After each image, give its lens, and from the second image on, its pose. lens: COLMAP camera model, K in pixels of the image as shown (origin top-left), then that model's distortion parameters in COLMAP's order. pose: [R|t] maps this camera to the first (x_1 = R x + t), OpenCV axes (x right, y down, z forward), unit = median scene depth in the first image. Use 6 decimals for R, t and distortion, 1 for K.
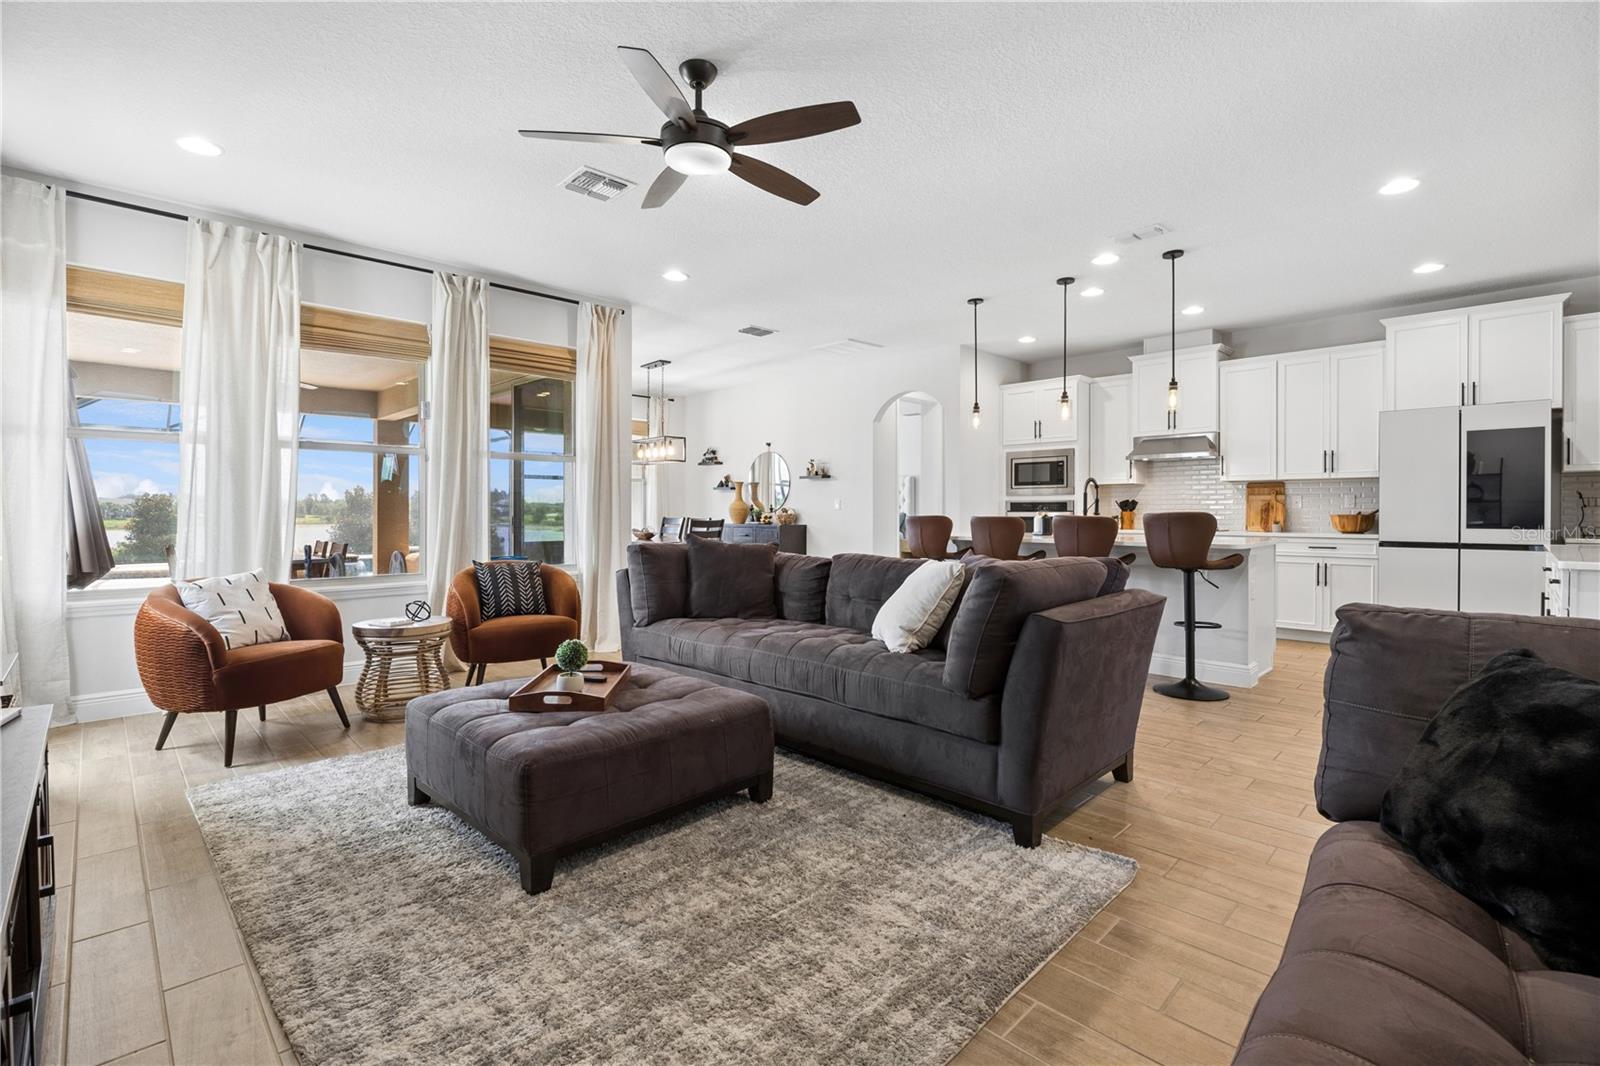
lens RADIAL K [[713.7, 0, 790.6], [0, 713.7, 518.4], [0, 0, 1]] dist [-0.002719, -0.000159]
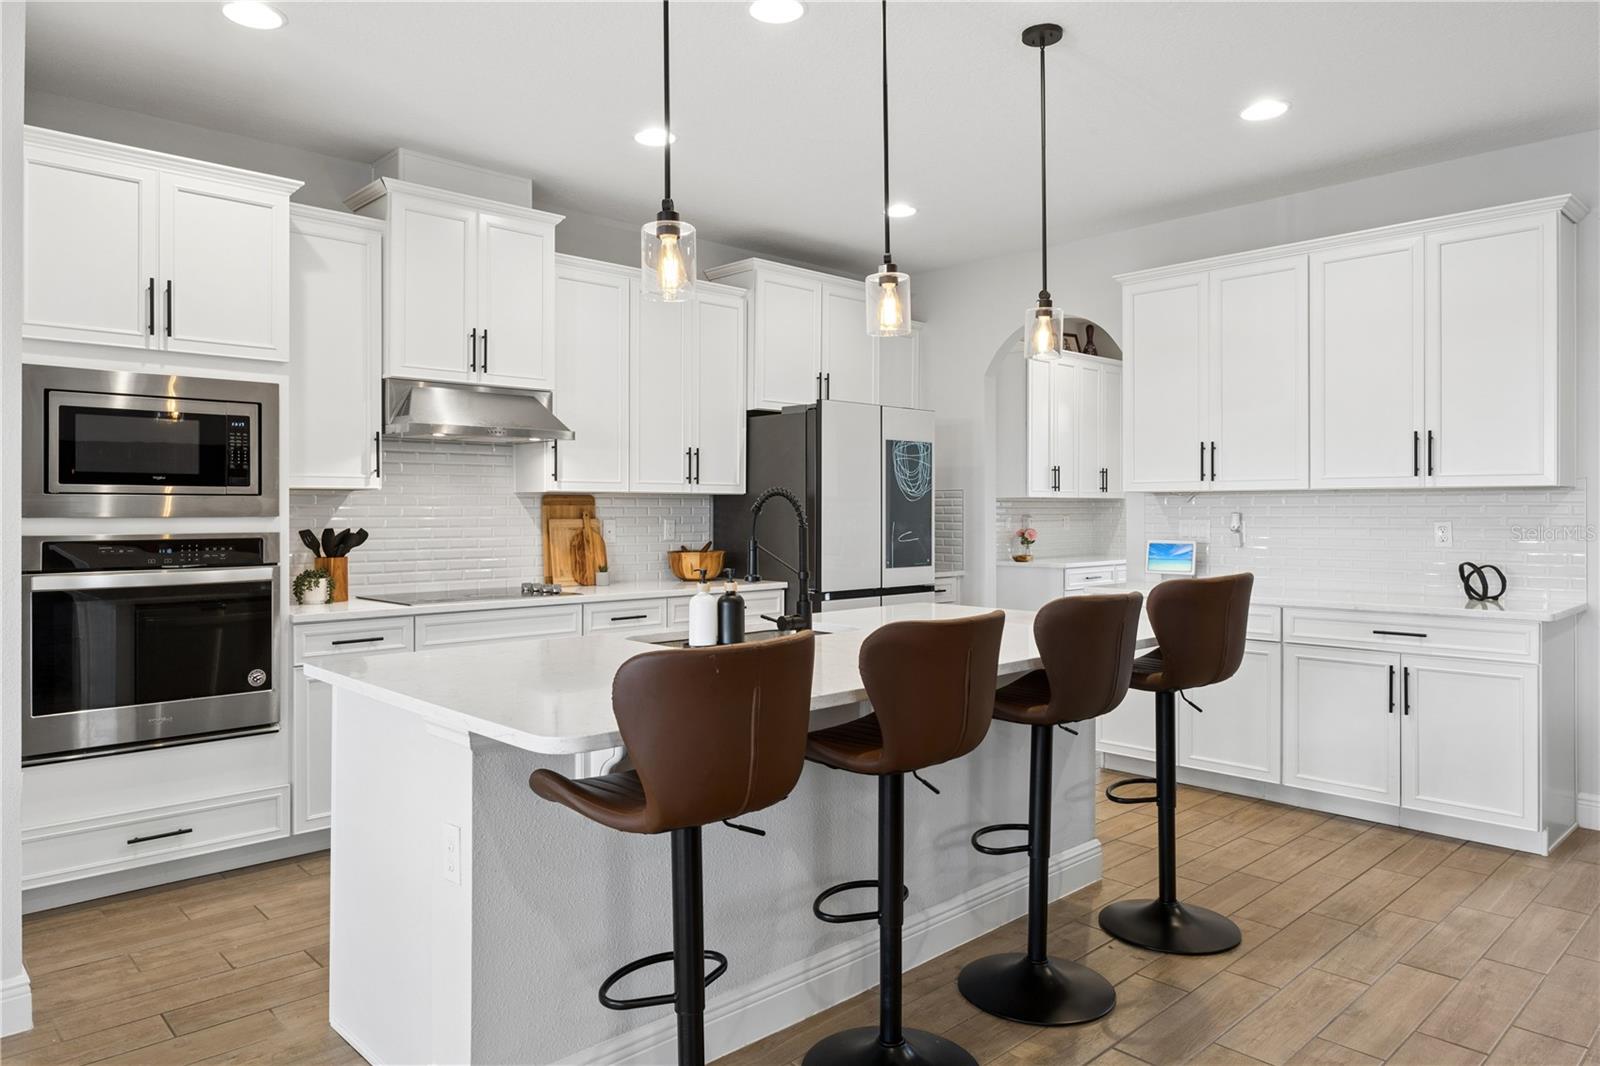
lens RADIAL K [[1035.8, 0, 794.2], [0, 1035.8, 517.8], [0, 0, 1]] dist [-0.007875, -0.001151]
pose [[0.015542, -0.006604, 0.999857, -0.120232], [0.011816, 0.999910, 0.006421, -0.036937], [-0.999809, 0.011714, 0.015619, 0.828914]]
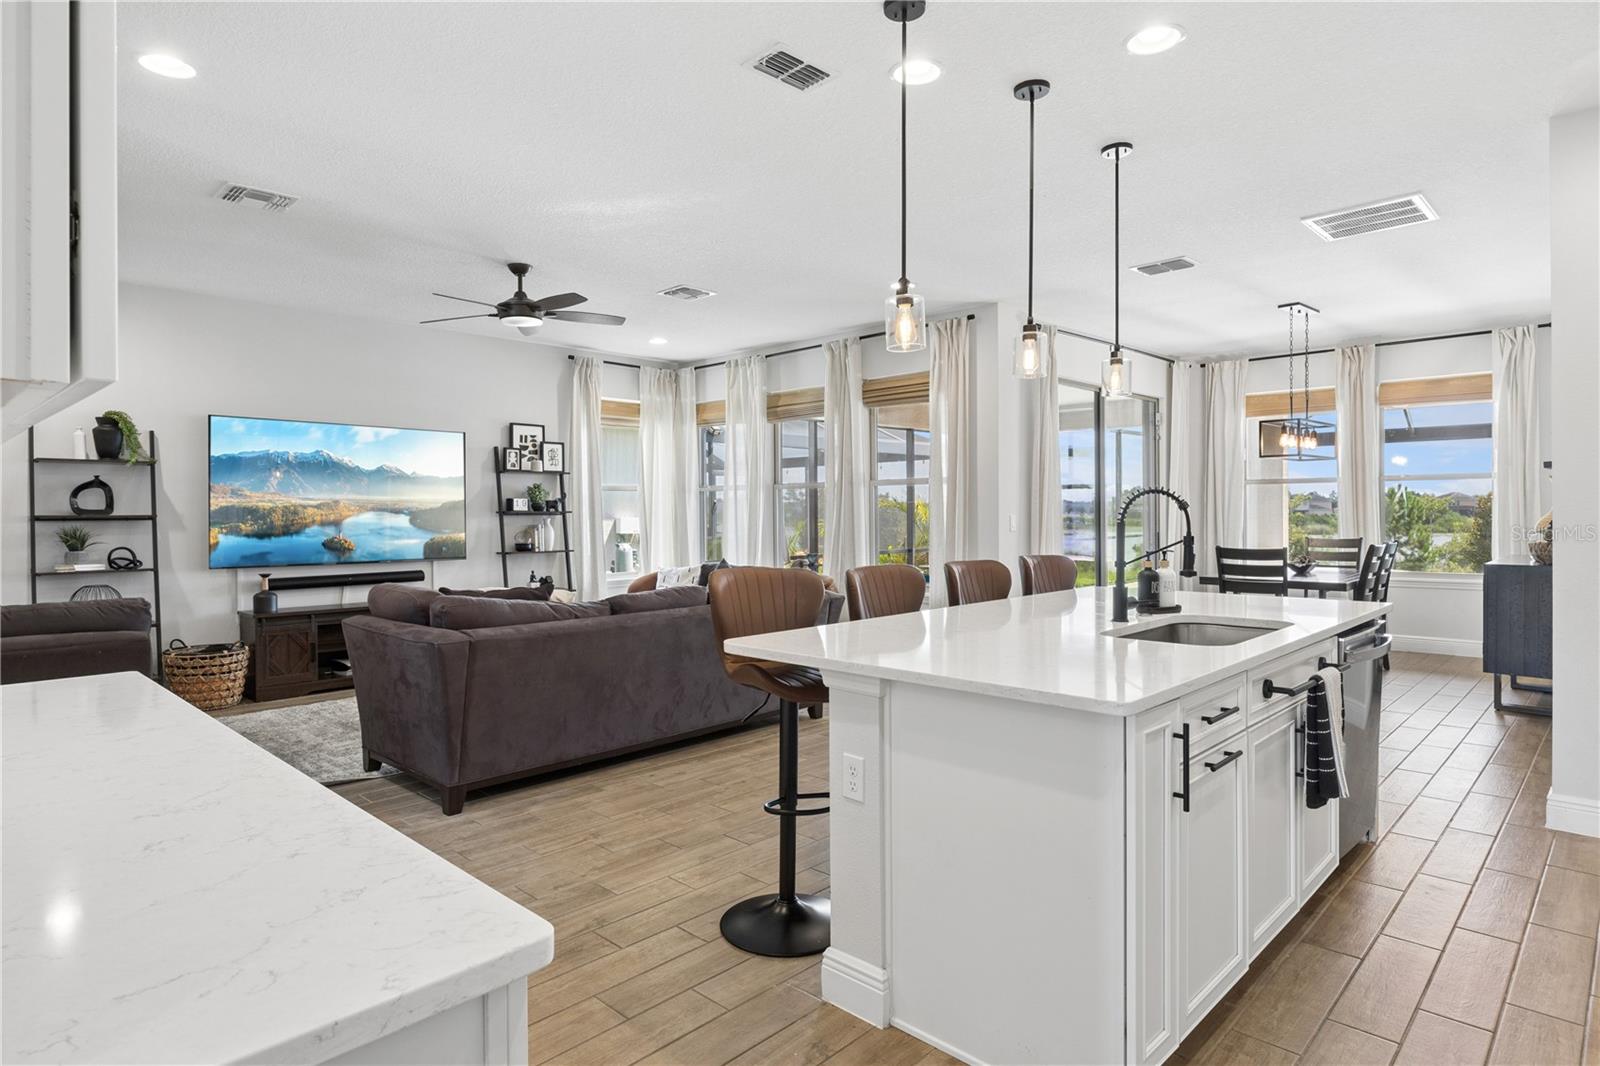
lens RADIAL K [[884.8, 0, 789.0], [0, 884.8, 513.0], [0, 0, 1]] dist [-0.001206, -0.002765]
pose [[0.022563, 0.002134, -0.999743, 0.784846], [-0.006863, 0.999974, 0.001979, -0.033122], [0.999722, 0.006816, 0.022577, 0.651055]]
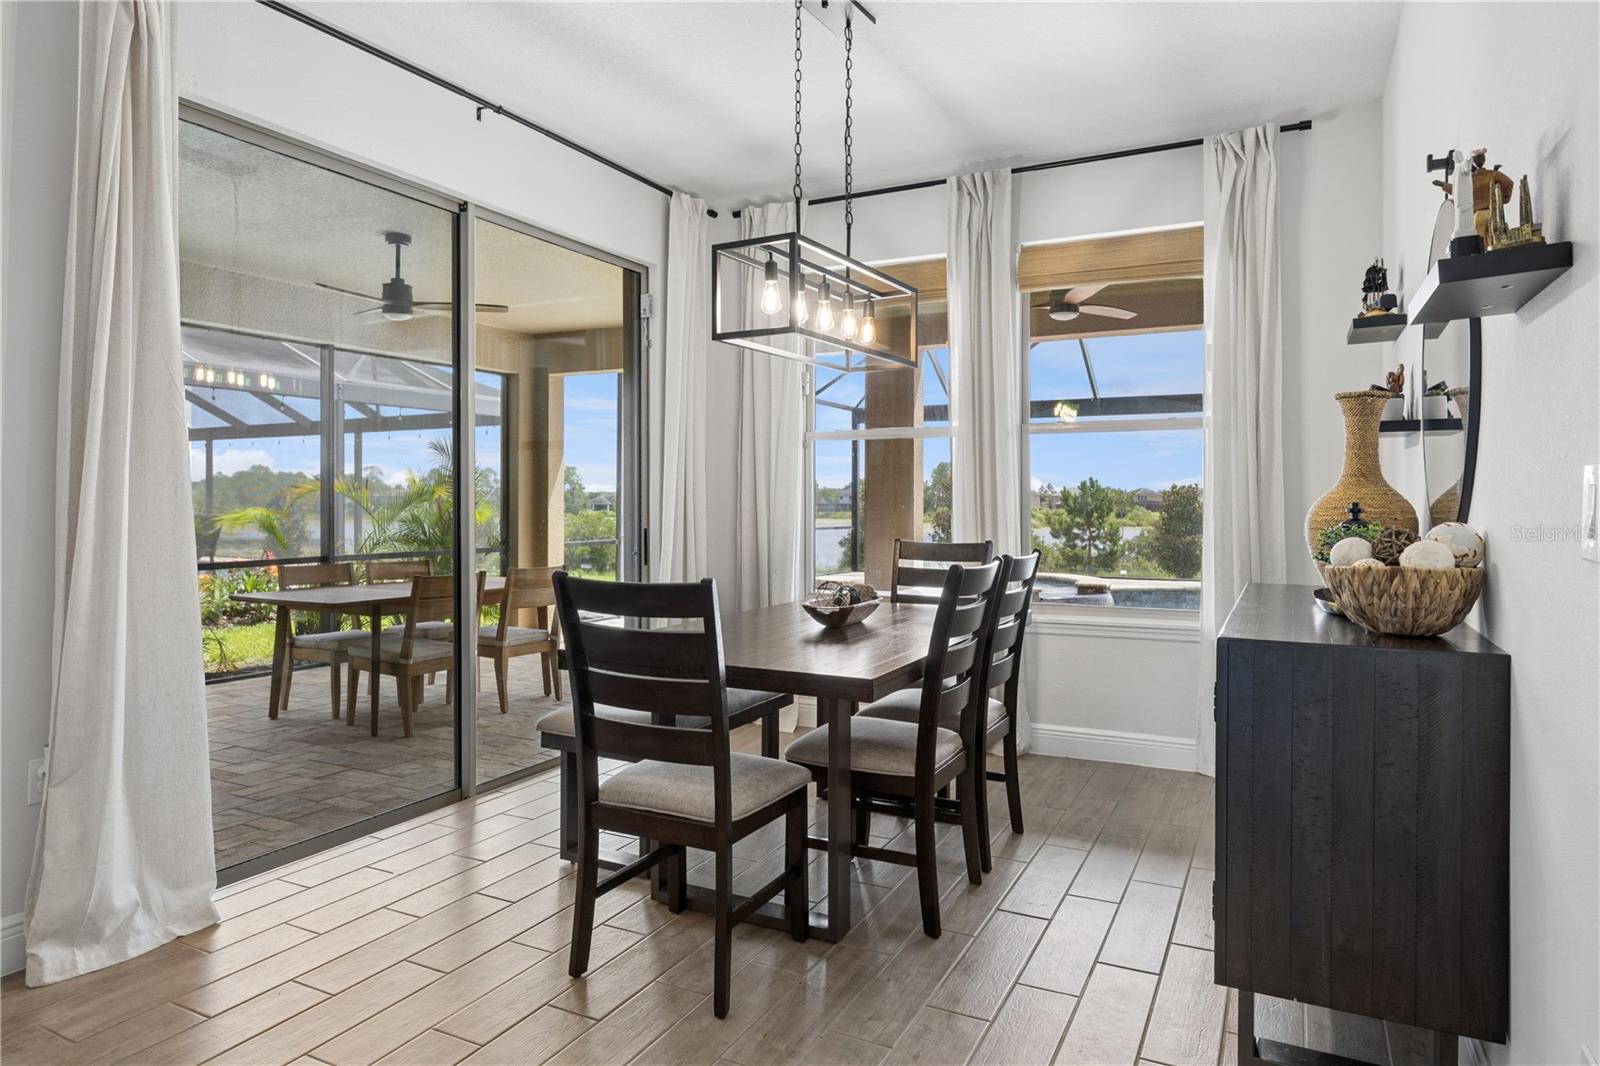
lens RADIAL K [[952.8, 0, 803.7], [0, 952.8, 503.9], [0, 0, 1]] dist [0.002245, 0.000385]
pose [[0.320488, 0.002997, -0.947248, 0.202444], [-0.013713, 0.999905, -0.001476, -0.025505], [0.947153, 0.013463, 0.320499, 1.113668]]
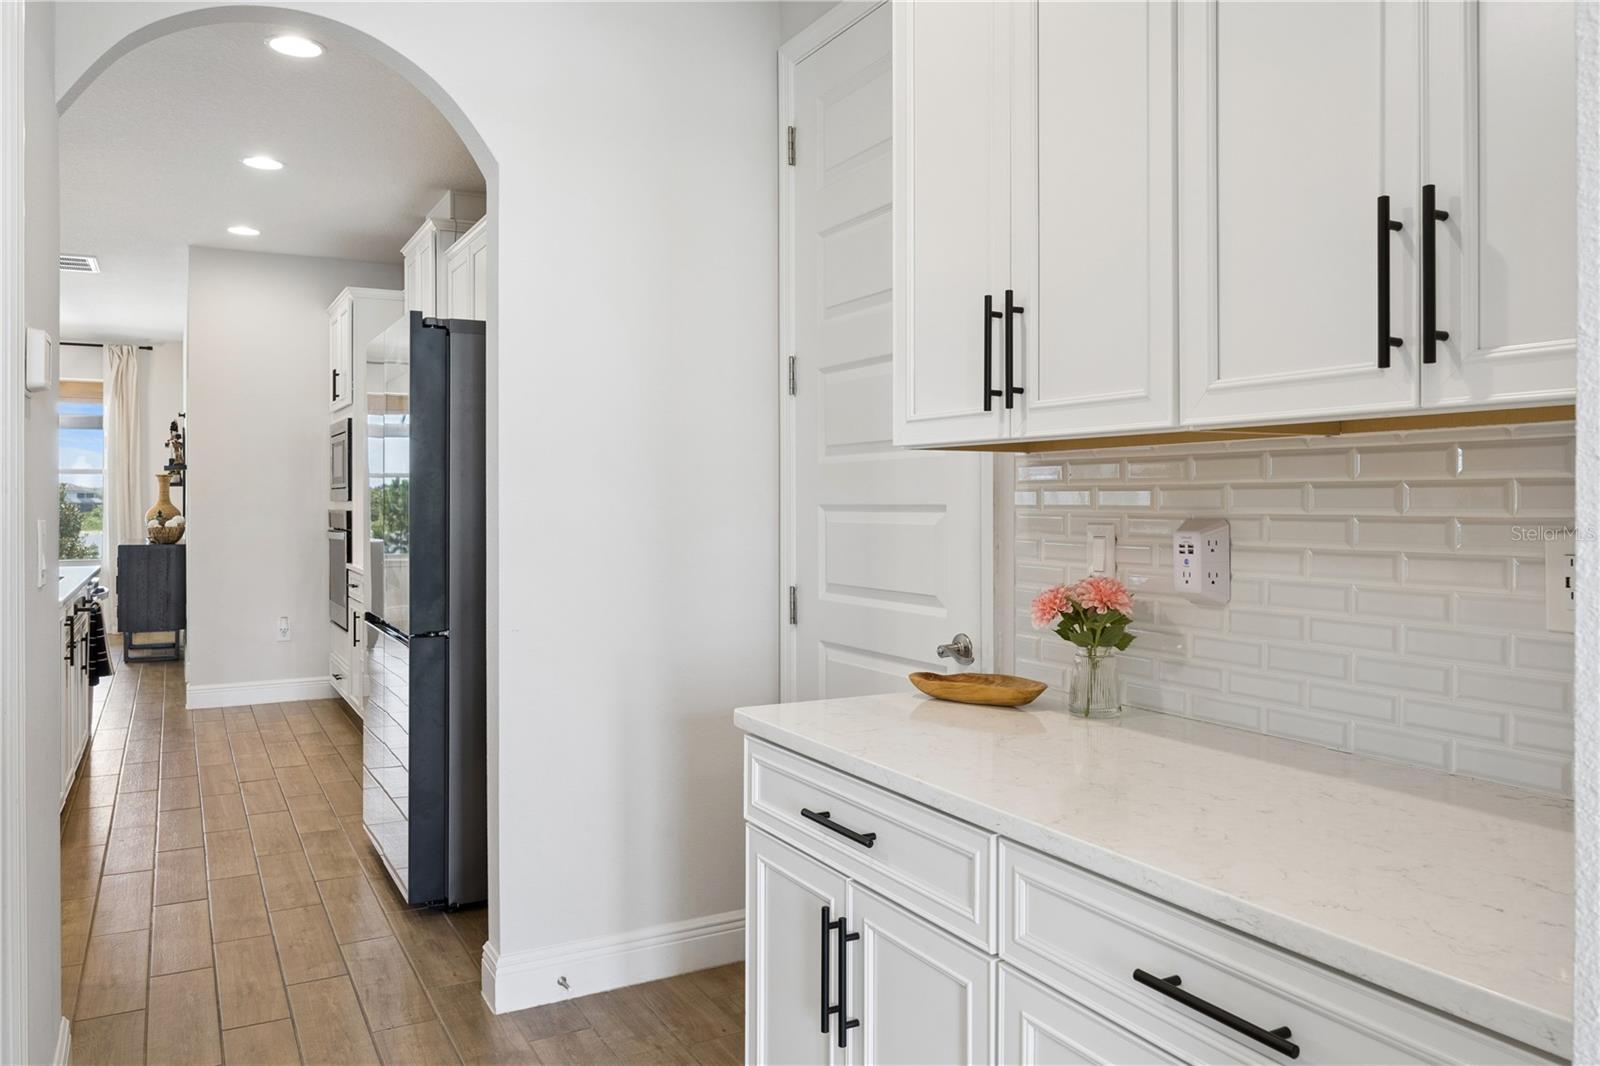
lens RADIAL K [[1167.1, 0, 801.1], [0, 1167.1, 500.4], [0, 0, 1]] dist [-0.001405, -0.000616]
pose [[0.961864, -0.000039, -0.273528, 1.109333], [-0.003599, 0.999912, -0.012798, -0.026124], [0.273504, 0.013294, 0.961779, 0.231784]]
